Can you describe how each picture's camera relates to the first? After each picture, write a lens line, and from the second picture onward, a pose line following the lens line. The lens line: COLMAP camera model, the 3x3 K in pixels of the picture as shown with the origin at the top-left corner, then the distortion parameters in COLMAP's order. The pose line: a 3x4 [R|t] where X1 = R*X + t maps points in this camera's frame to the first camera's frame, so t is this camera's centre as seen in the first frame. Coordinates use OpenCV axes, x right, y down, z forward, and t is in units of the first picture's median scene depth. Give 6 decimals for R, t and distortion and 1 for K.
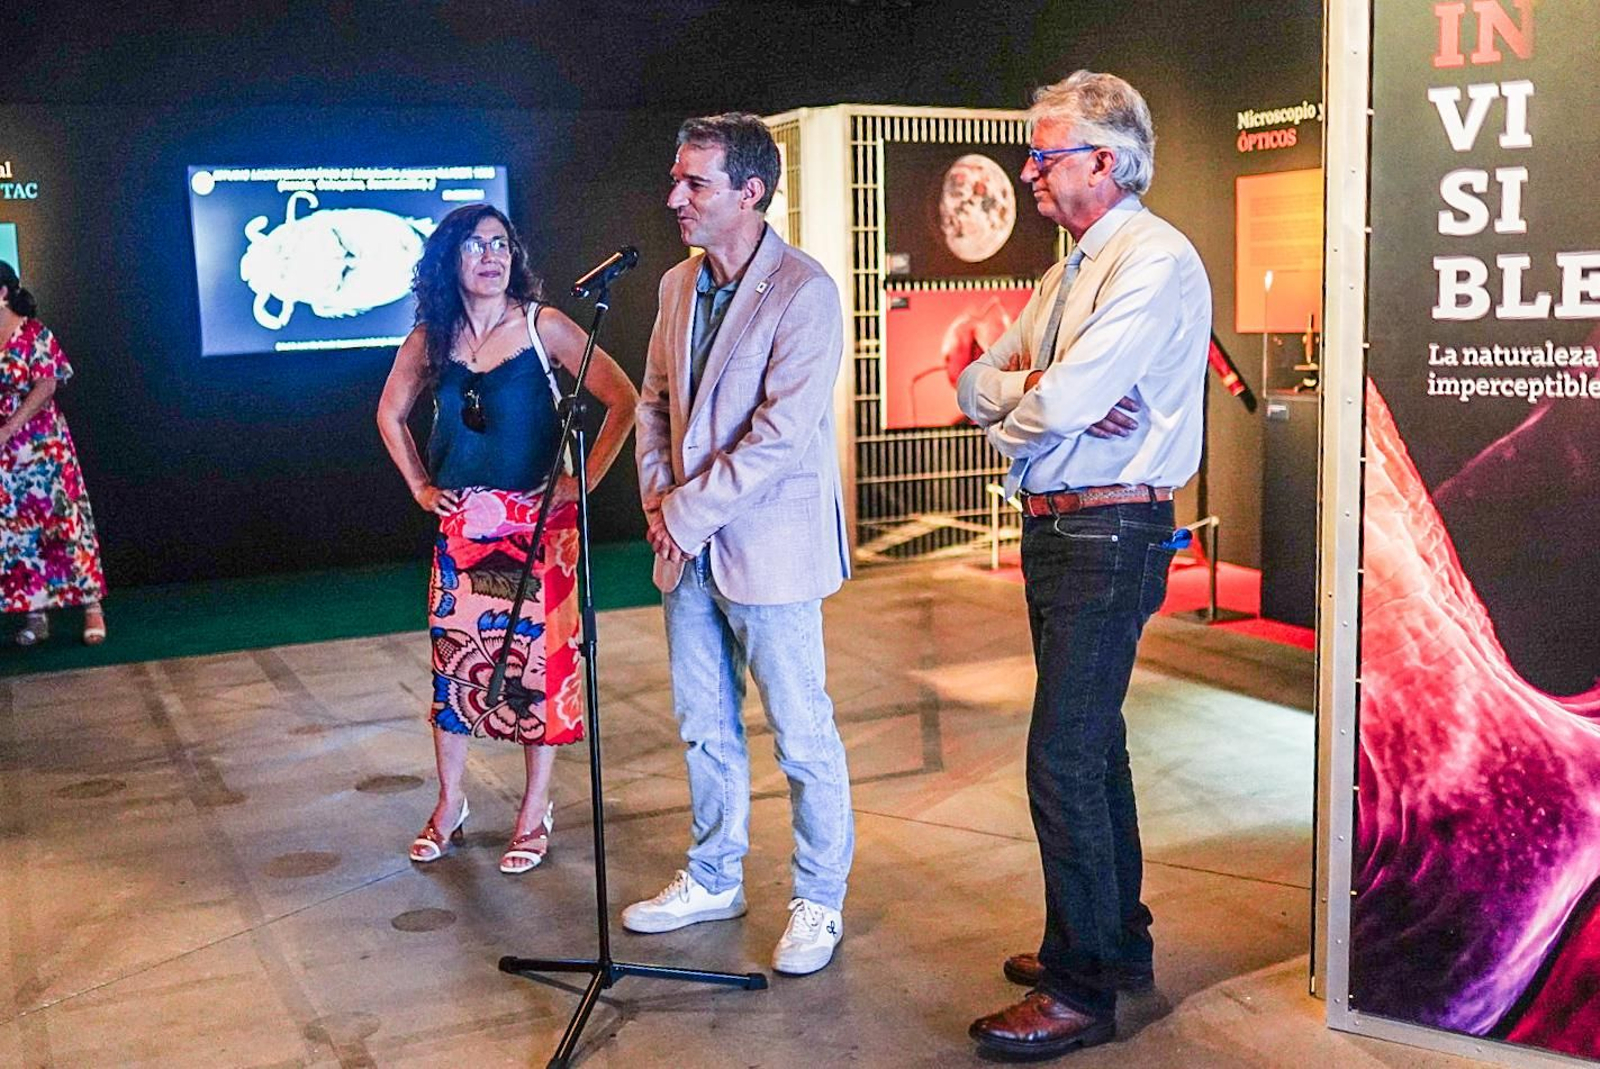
lens RADIAL K [[1614.2, 0, 803.5], [0, 1614.2, 523.5], [0, 0, 1]] dist [-0.061871, 0.082796]
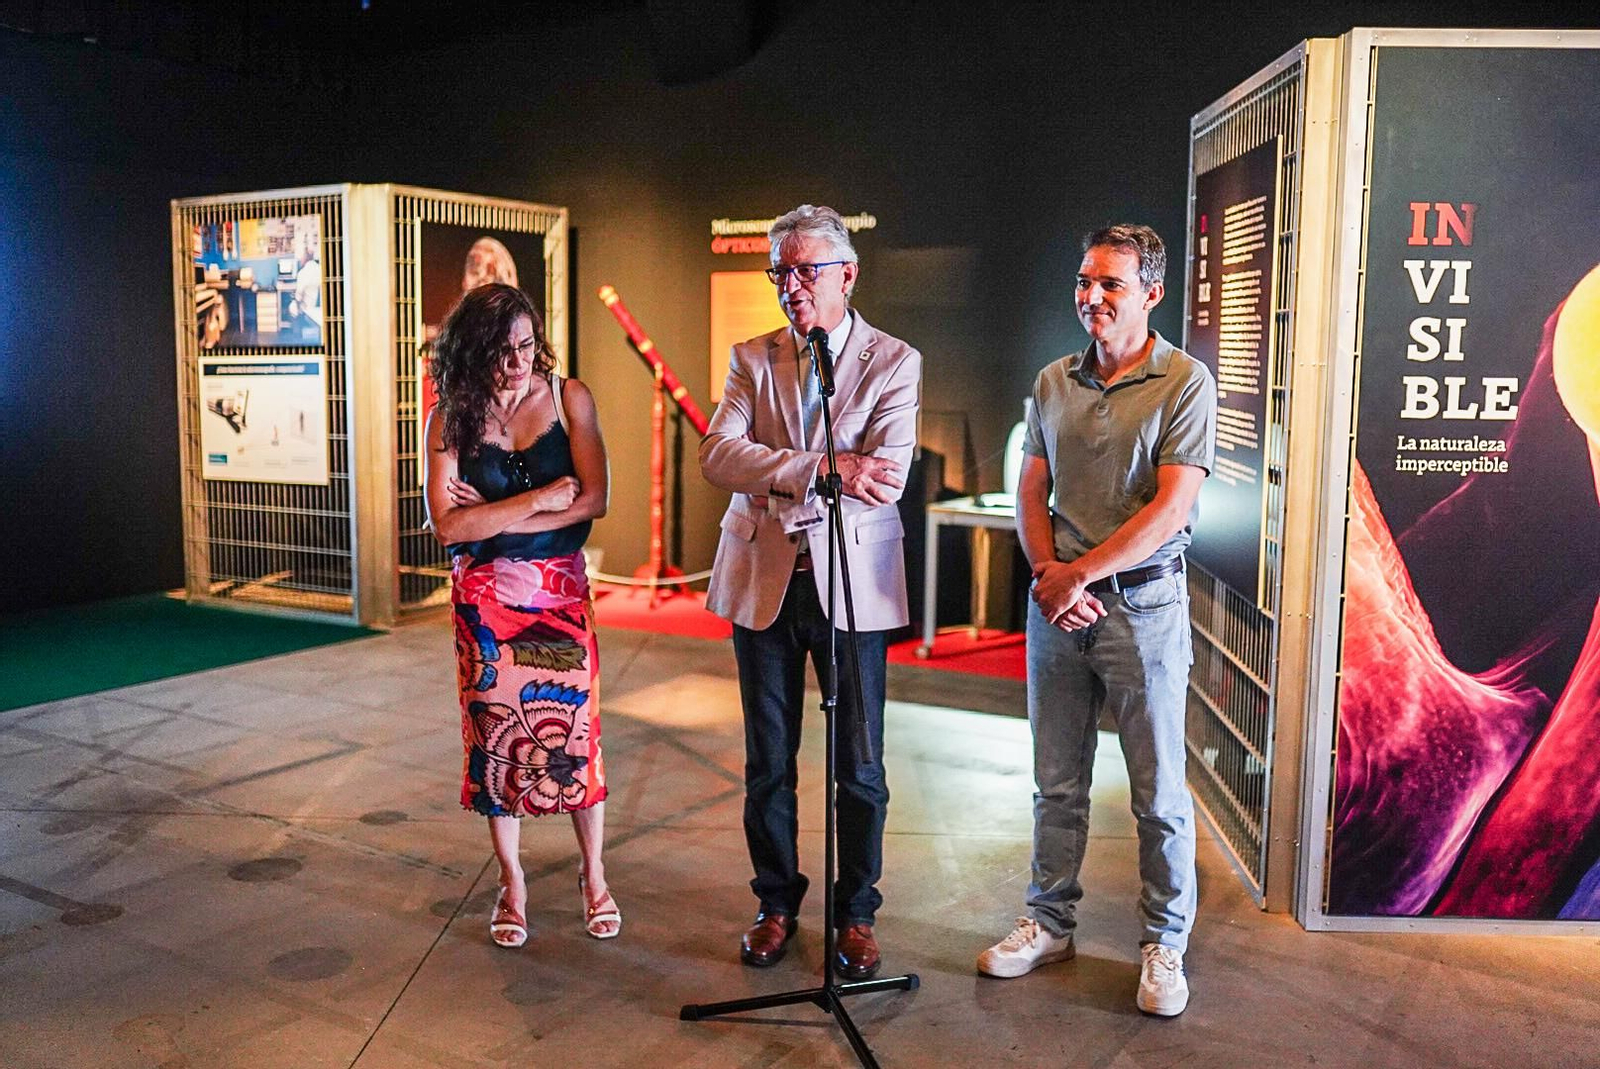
lens RADIAL K [[1421.9, 0, 729.8], [0, 1421.9, 506.2], [0, 0, 1]] dist [-0.030738, 0.020410]
pose [[0.852103, -0.022574, 0.522887, -0.762265], [0.039879, 0.998965, -0.021859, -0.043573], [-0.521852, 0.039478, 0.852122, 0.229212]]
